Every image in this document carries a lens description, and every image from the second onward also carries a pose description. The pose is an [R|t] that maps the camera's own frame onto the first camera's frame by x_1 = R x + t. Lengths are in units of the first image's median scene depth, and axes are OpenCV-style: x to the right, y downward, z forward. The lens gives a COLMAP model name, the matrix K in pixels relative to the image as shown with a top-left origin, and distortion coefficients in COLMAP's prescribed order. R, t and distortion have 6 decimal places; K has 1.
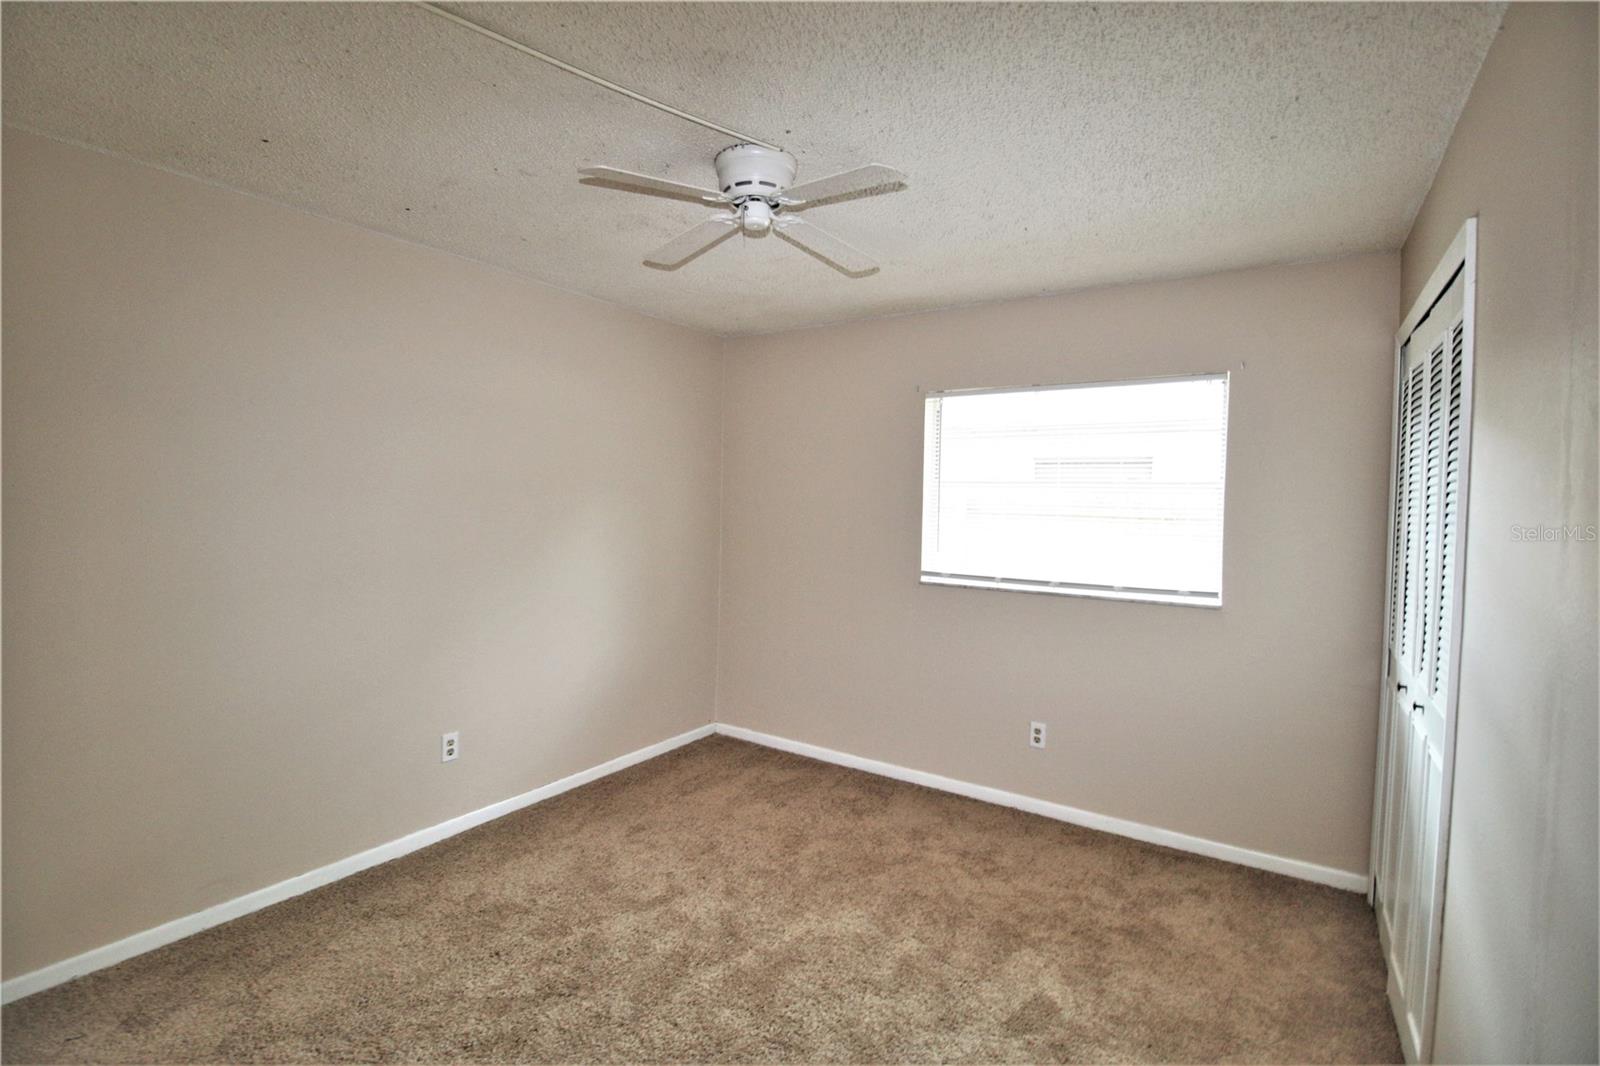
lens RADIAL K [[740.3, 0, 800.0], [0, 740.3, 533.0], [0, 0, 1]] dist [-0.000756, -0.000123]
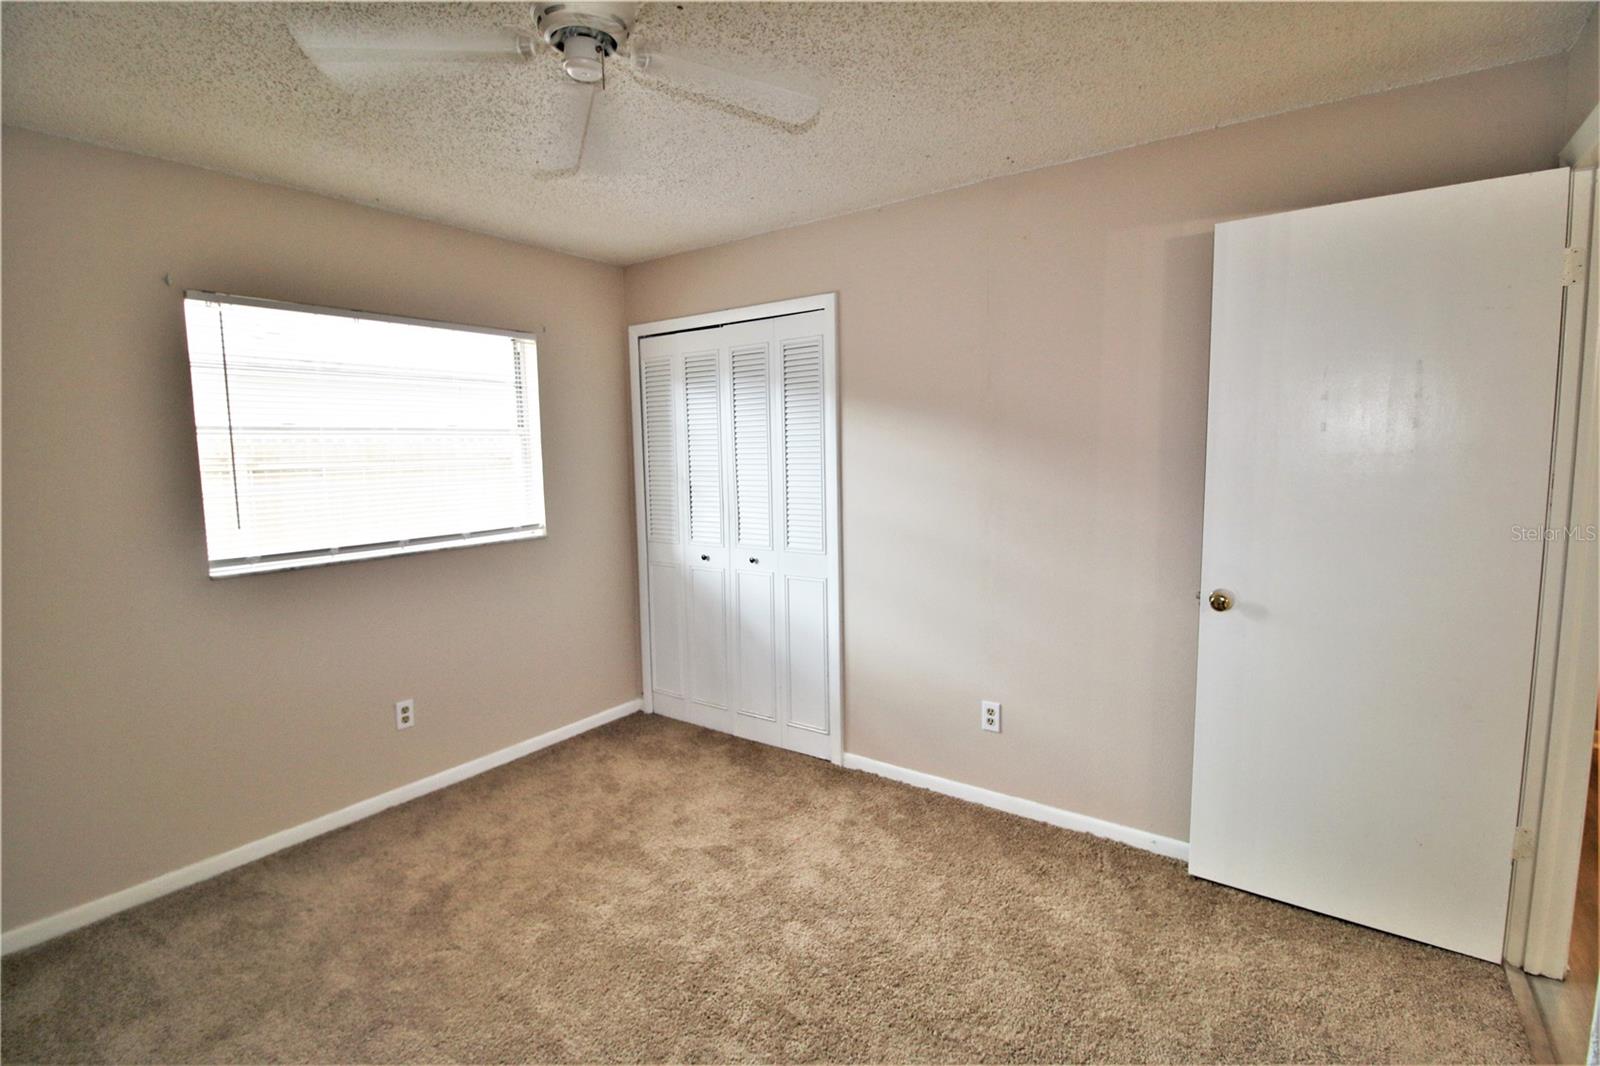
lens RADIAL K [[742.5, 0, 800.0], [0, 742.5, 533.0], [0, 0, 1]] dist [0.000192, -0.000070]
pose [[0.042358, -0.136795, 0.989693, -0.565541], [0.064143, 0.988911, 0.133941, -0.035575], [-0.997041, 0.057808, 0.050663, 0.514038]]
